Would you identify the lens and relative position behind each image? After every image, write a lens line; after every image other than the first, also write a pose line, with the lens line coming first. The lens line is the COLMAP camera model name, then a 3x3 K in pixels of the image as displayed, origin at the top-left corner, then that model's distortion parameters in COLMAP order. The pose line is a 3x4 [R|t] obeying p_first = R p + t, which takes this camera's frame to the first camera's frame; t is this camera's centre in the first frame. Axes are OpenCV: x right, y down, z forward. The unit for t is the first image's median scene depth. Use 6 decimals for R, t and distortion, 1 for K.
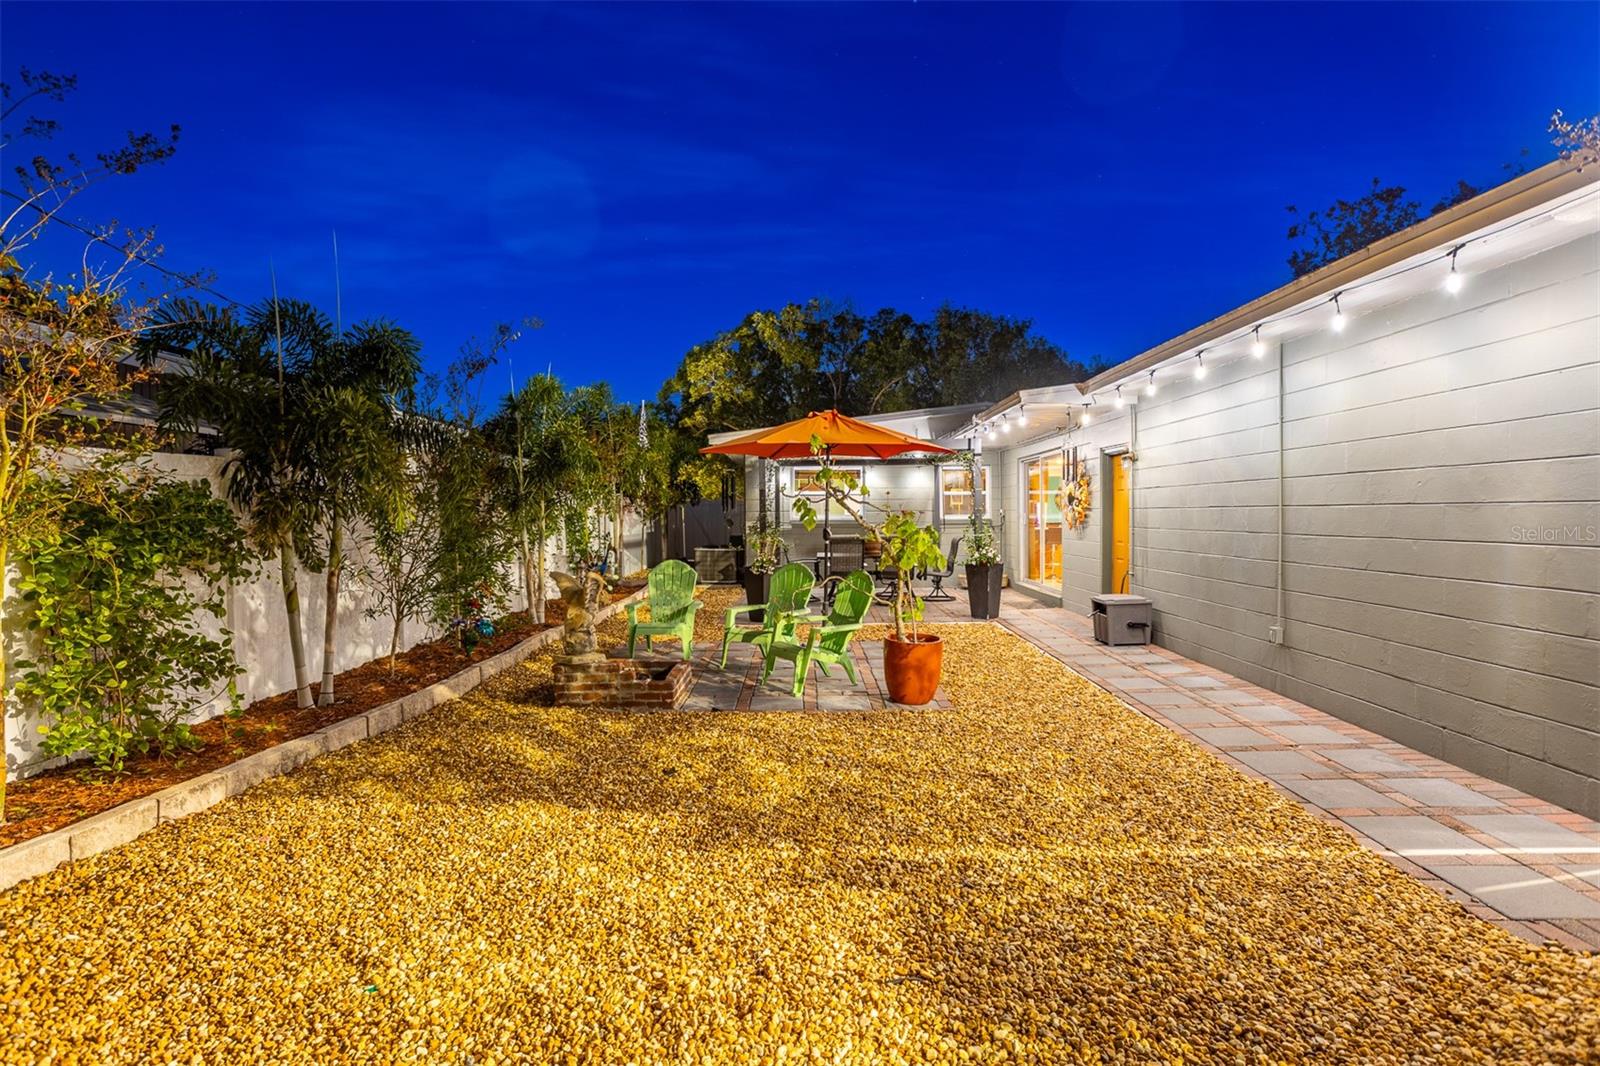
lens RADIAL K [[840.5, 0, 775.2], [0, 840.5, 522.7], [0, 0, 1]] dist [-0.081527, 0.078643]
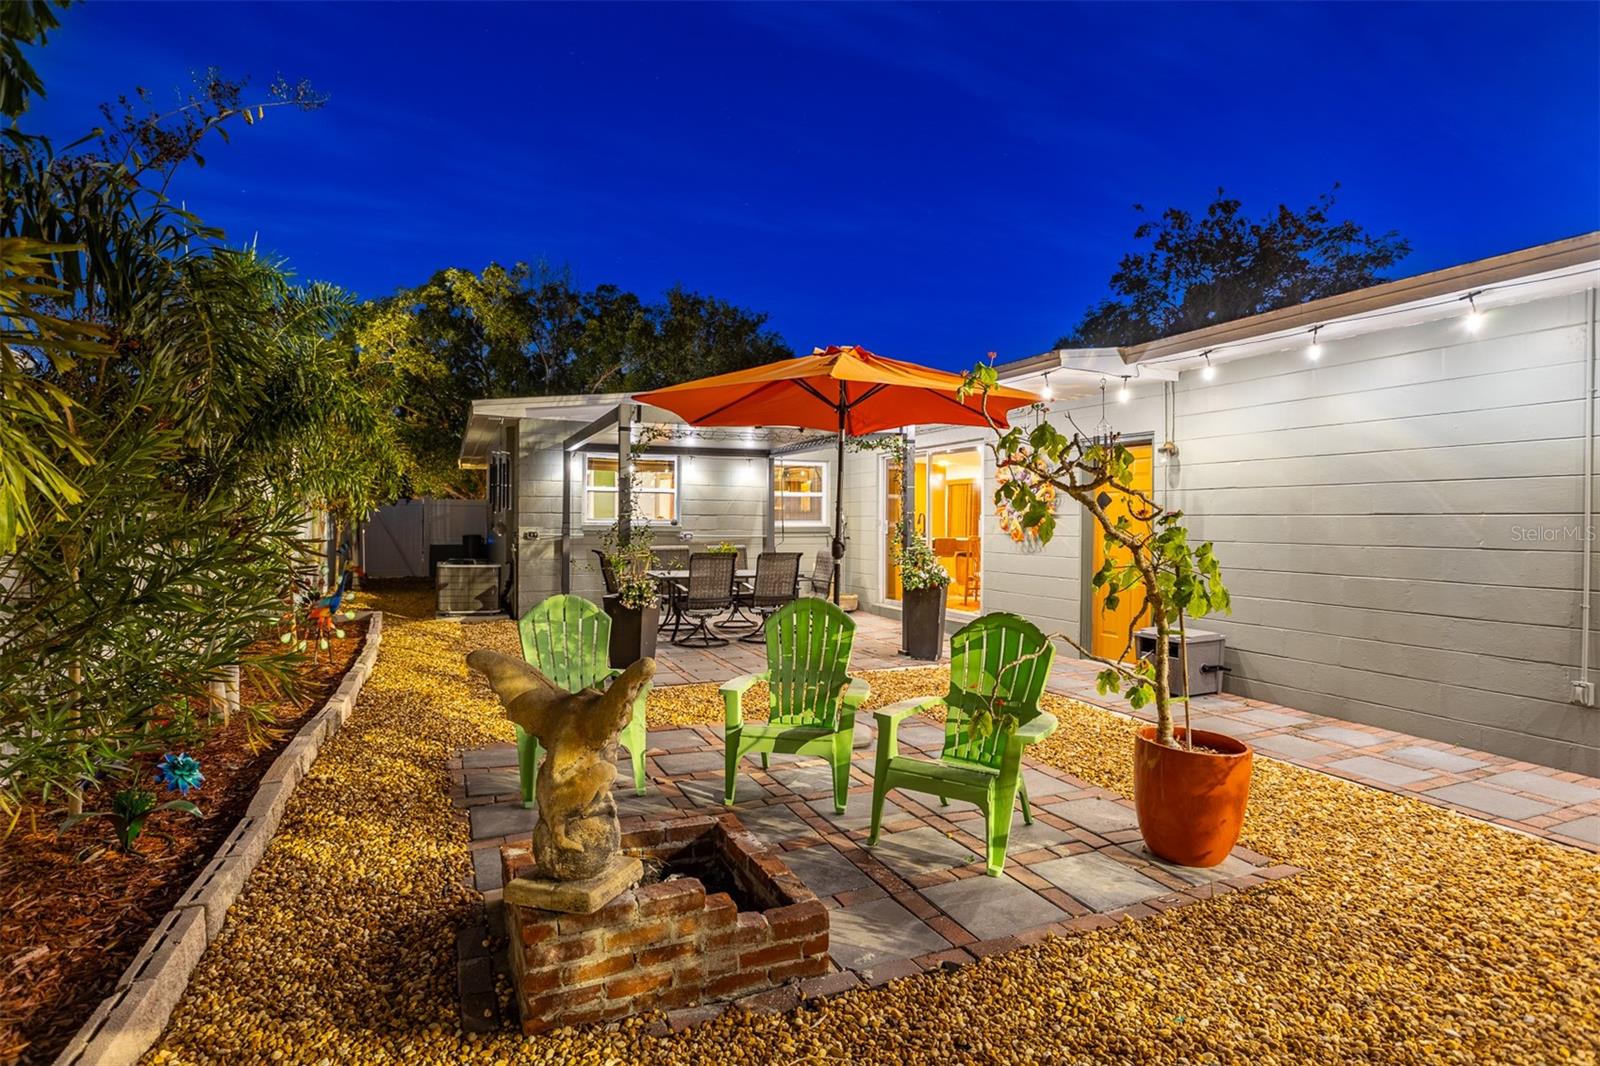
lens RADIAL K [[857.6, 0, 802.3], [0, 857.6, 502.0], [0, 0, 1]] dist [-0.044550, 0.033968]
pose [[0.905584, 0.022060, 0.423592, -0.142646], [-0.008523, 0.999391, -0.033825, 0.000562], [-0.424080, 0.027021, 0.905221, 0.275534]]
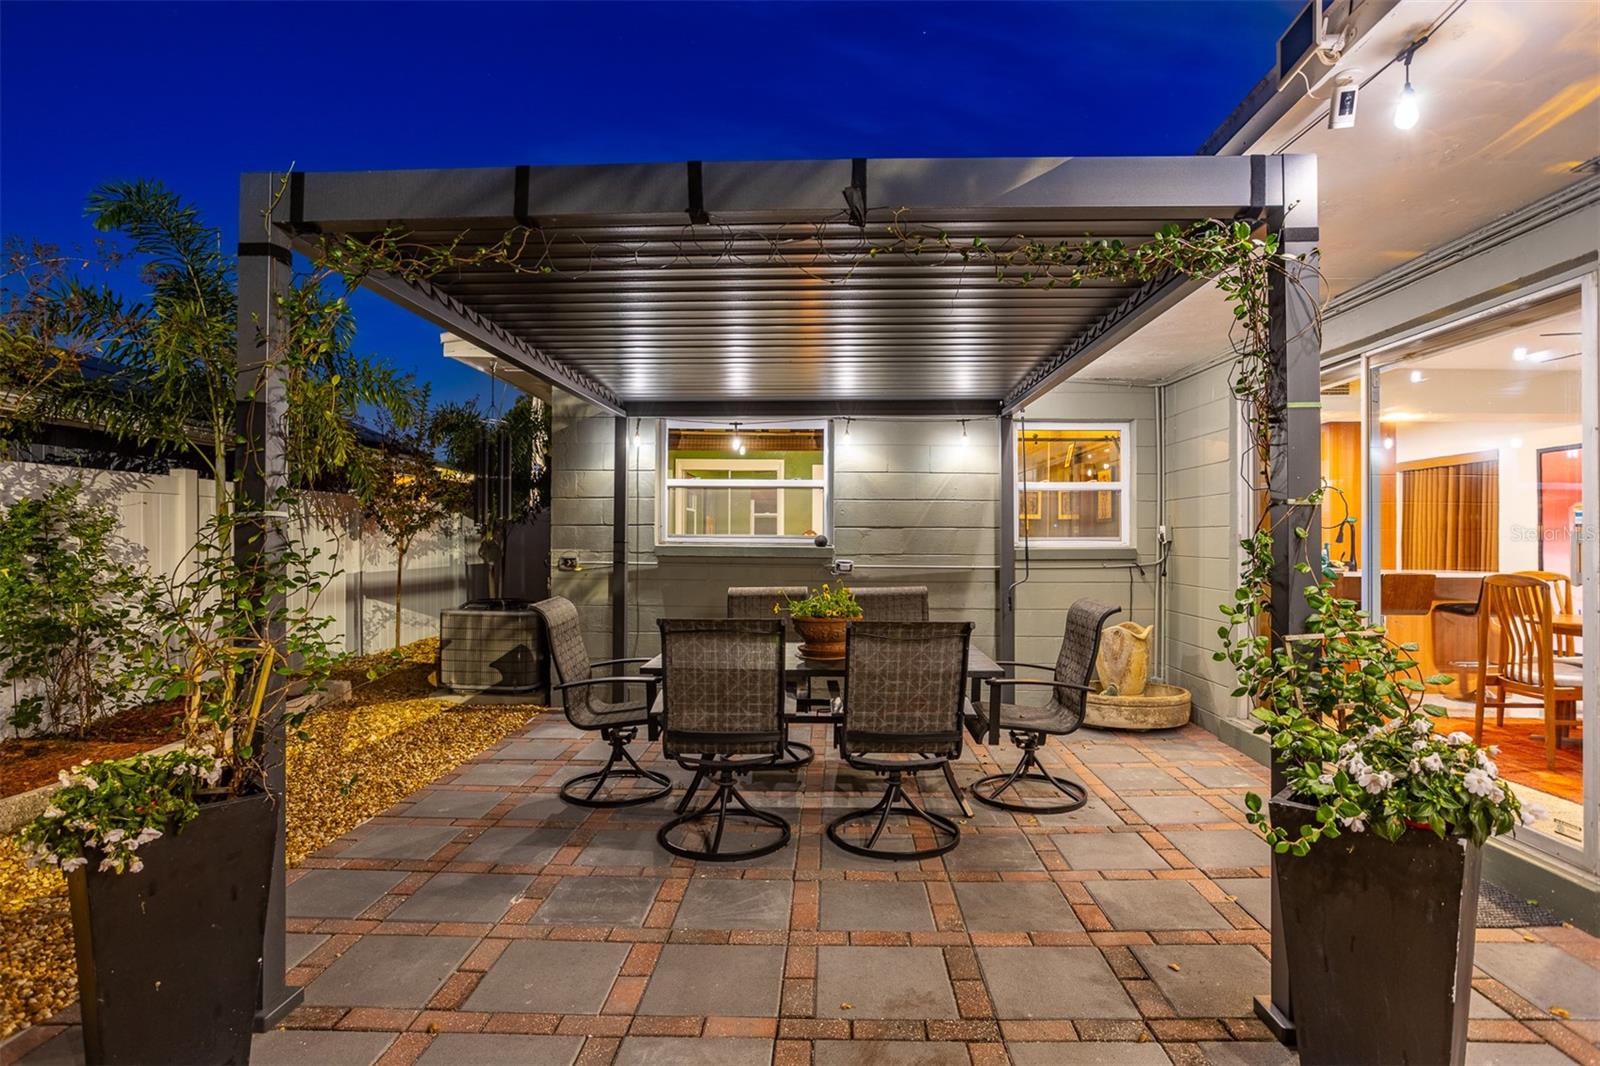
lens RADIAL K [[865.7, 0, 800.0], [0, 865.7, 533.0], [0, 0, 1]] dist [-0.052023, 0.035095]
pose [[0.999911, 0.010542, 0.008126, 0.099167], [-0.010404, 0.999805, -0.016779, -0.003331], [-0.008301, 0.016693, 0.999826, 0.650339]]
